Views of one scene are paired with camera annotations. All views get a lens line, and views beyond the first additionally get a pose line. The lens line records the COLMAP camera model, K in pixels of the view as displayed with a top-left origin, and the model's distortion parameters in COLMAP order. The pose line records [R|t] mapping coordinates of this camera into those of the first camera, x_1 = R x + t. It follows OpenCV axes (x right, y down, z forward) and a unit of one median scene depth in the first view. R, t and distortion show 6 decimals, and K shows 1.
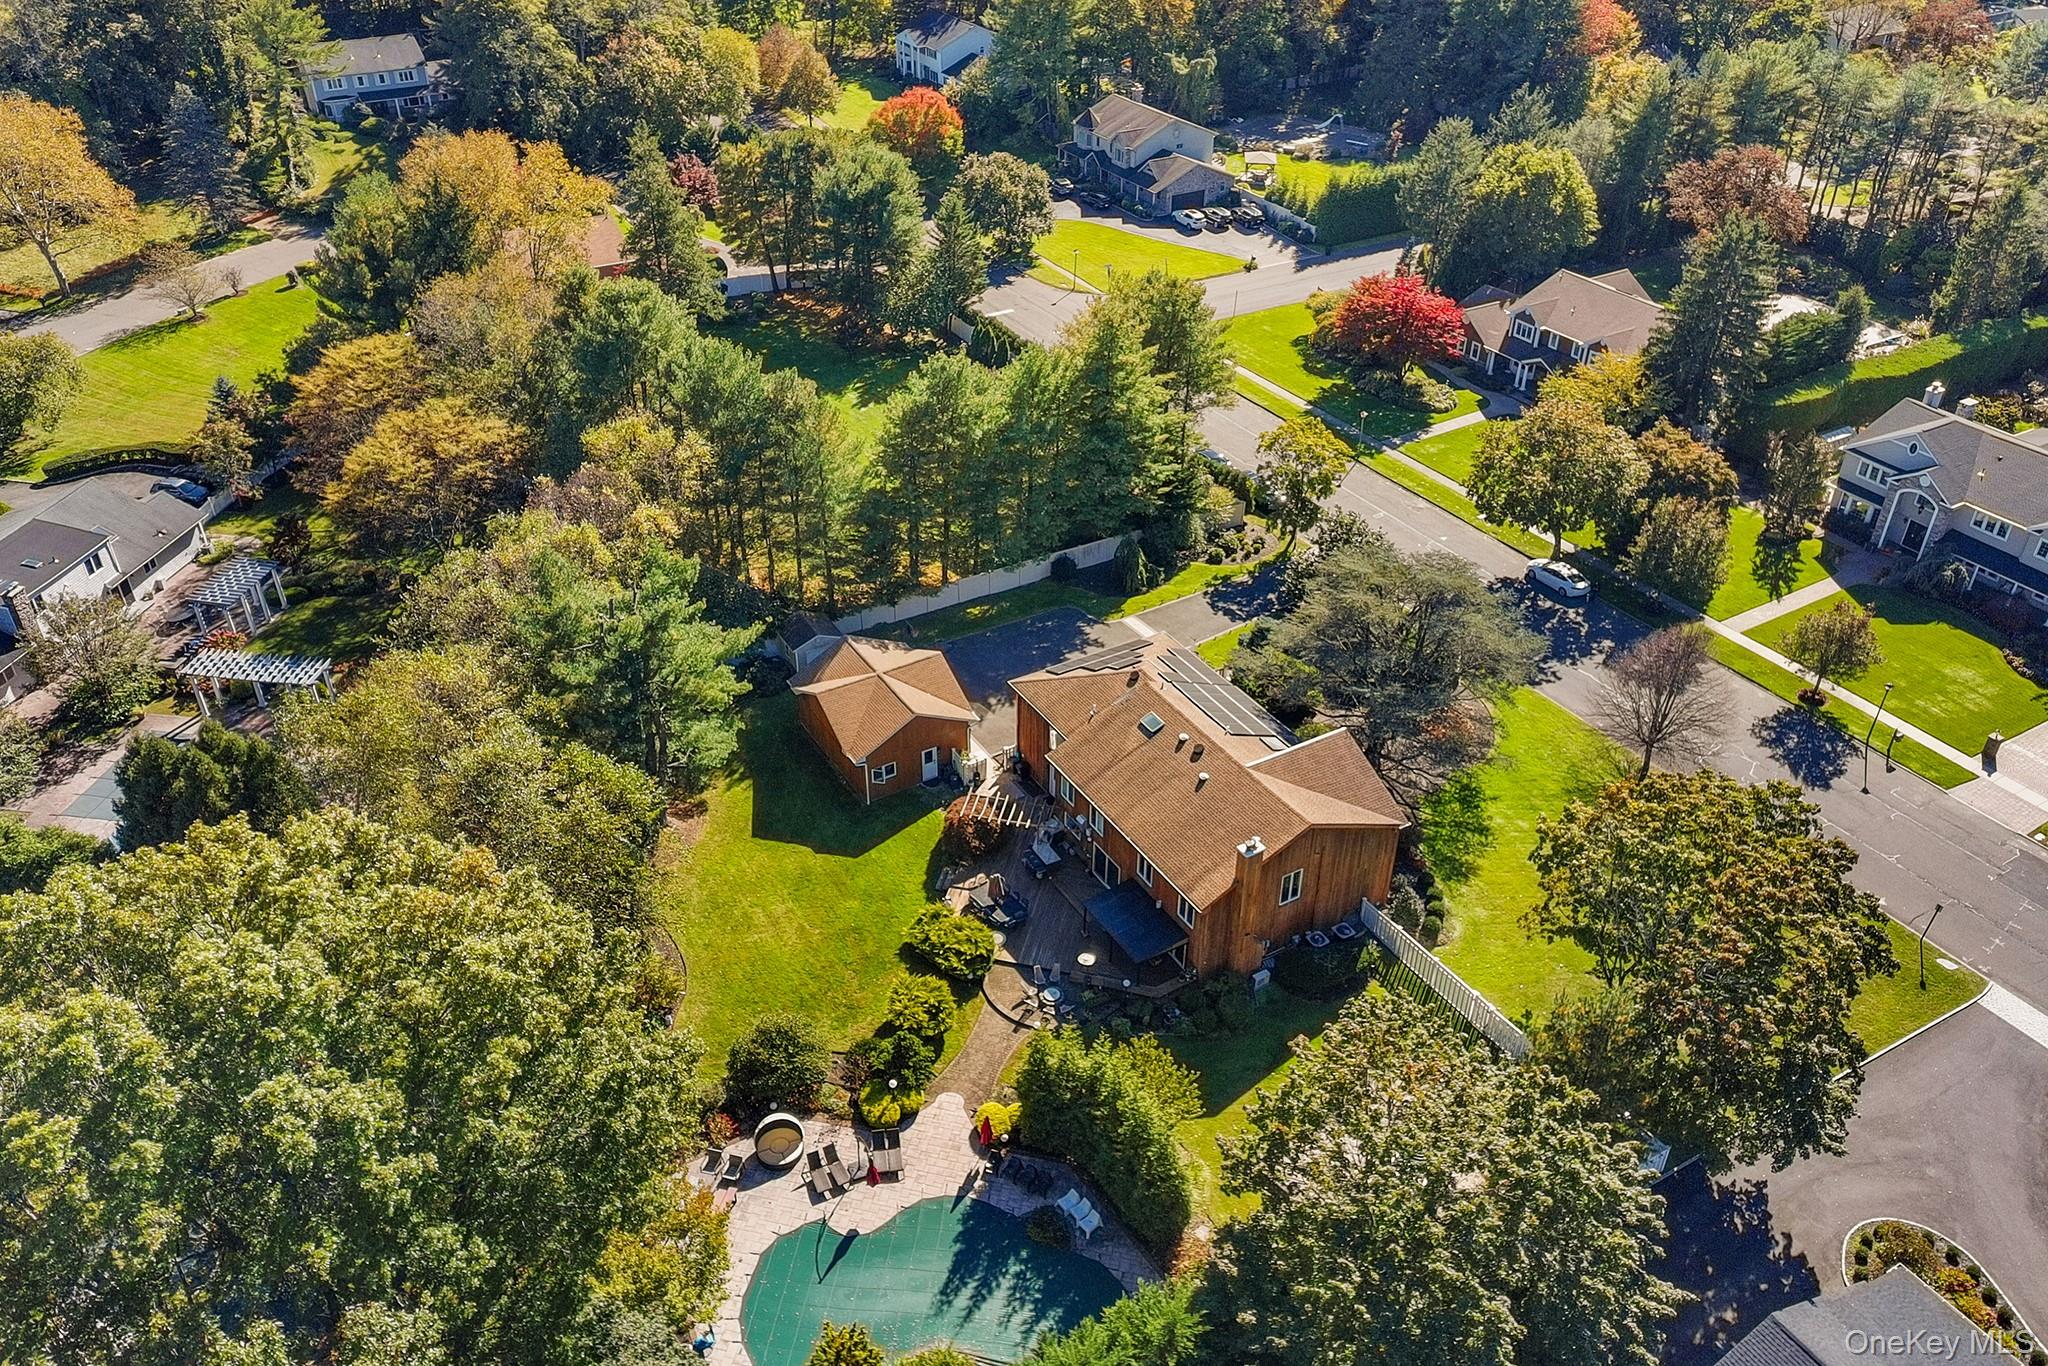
lens RADIAL K [[1517.7, 0, 1024.0], [0, 1517.7, 683.0], [0, 0, 1]] dist [0.044591, 0.000394]
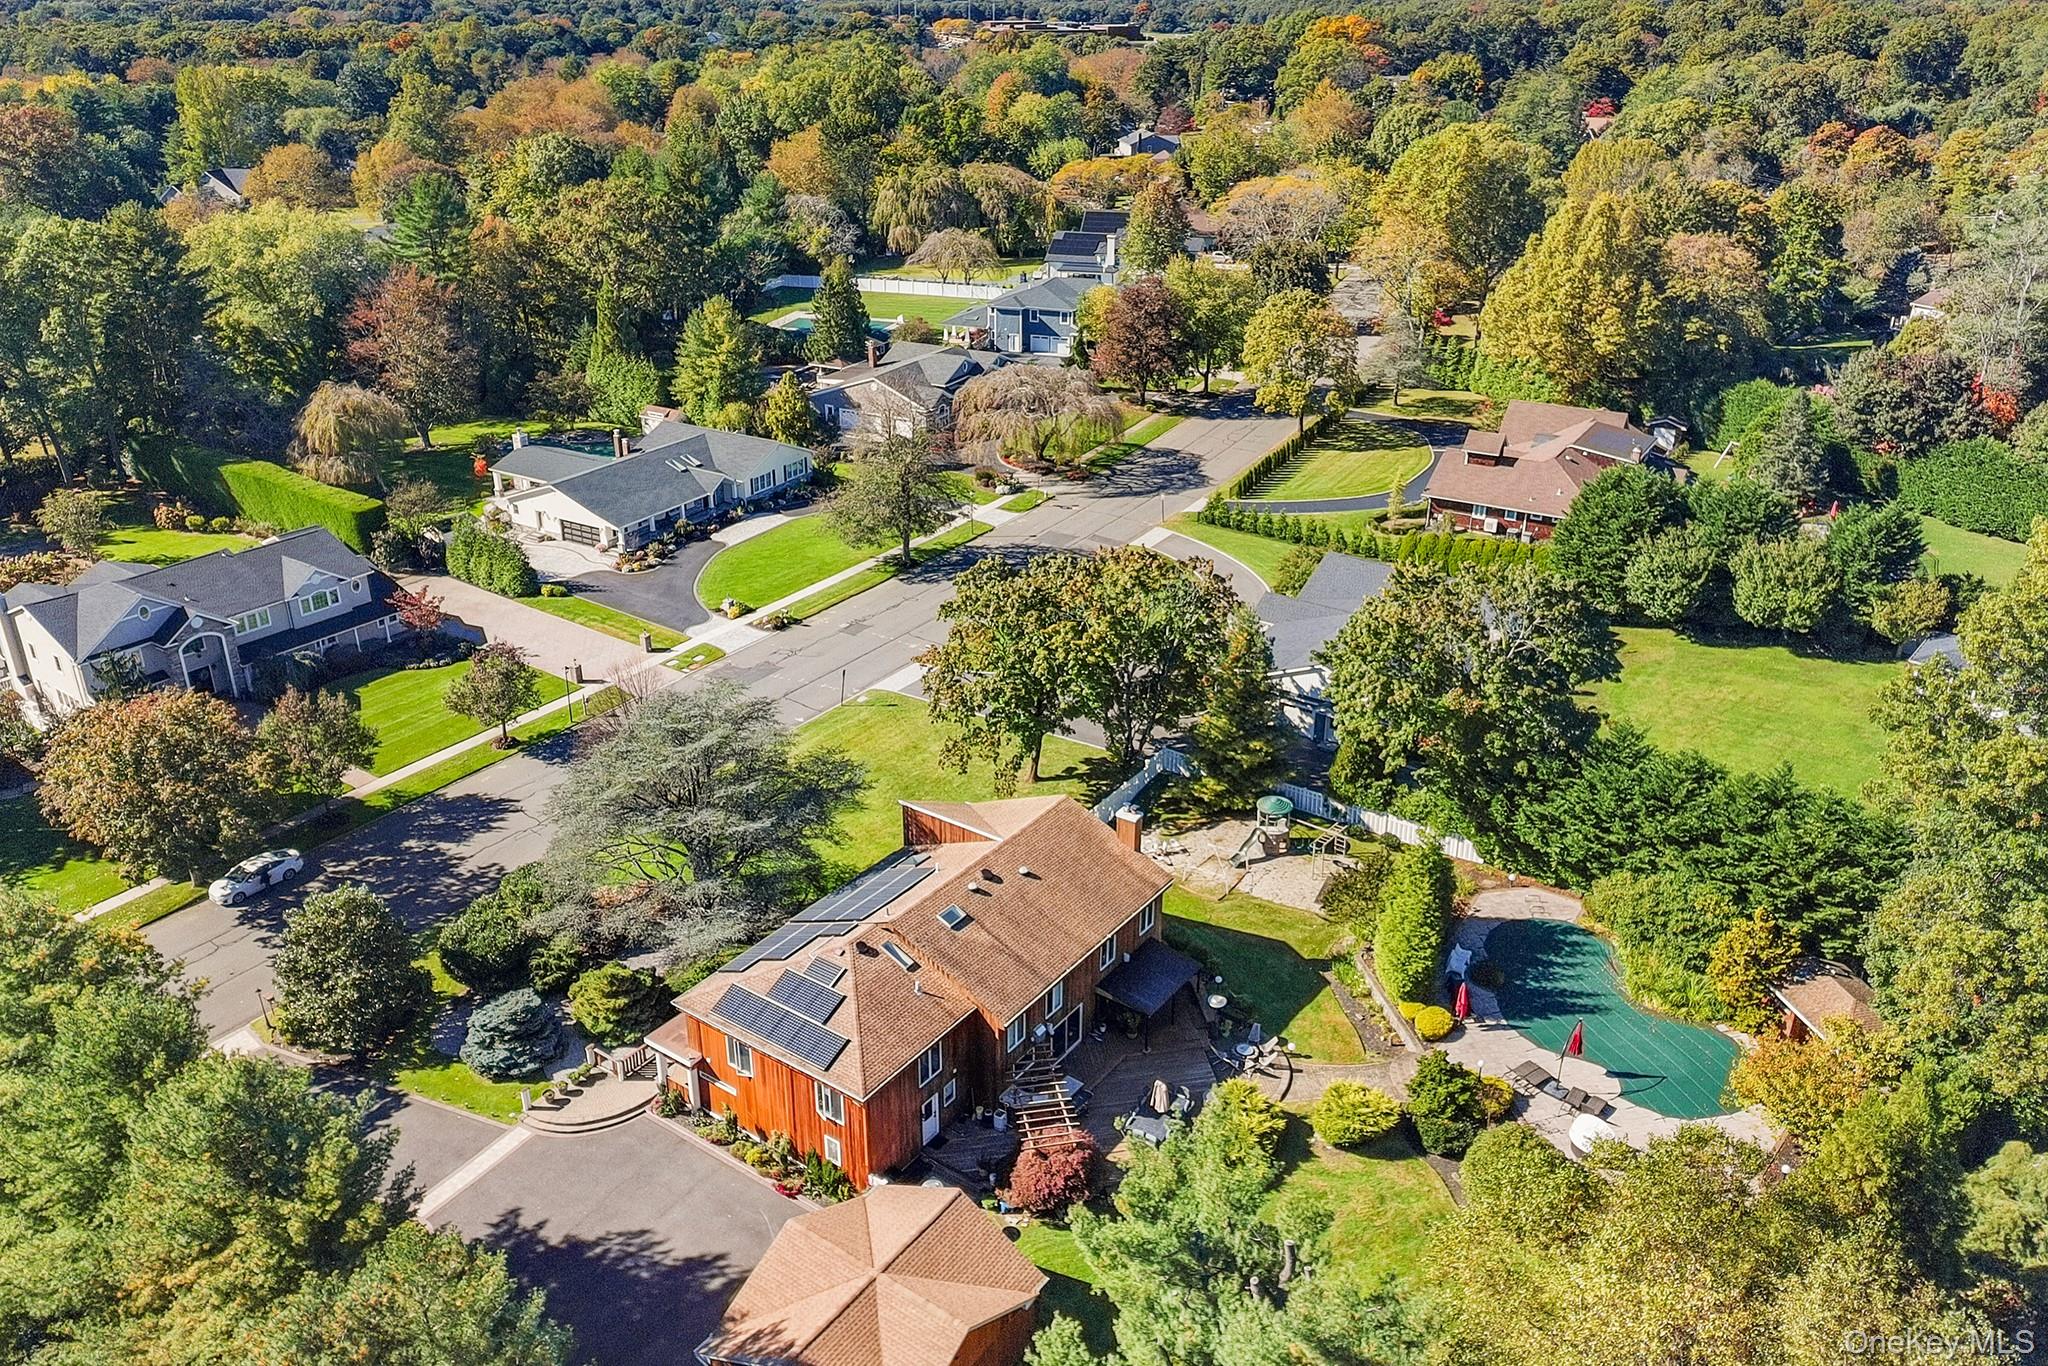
lens RADIAL K [[1517.7, 0, 1024.0], [0, 1517.7, 683.0], [0, 0, 1]] dist [0.044591, 0.000394]
pose [[-0.399930, -0.397371, 0.825925, -0.708188], [0.527701, 0.636956, 0.561978, -0.625355], [-0.749391, 0.660593, -0.045044, 1.136981]]
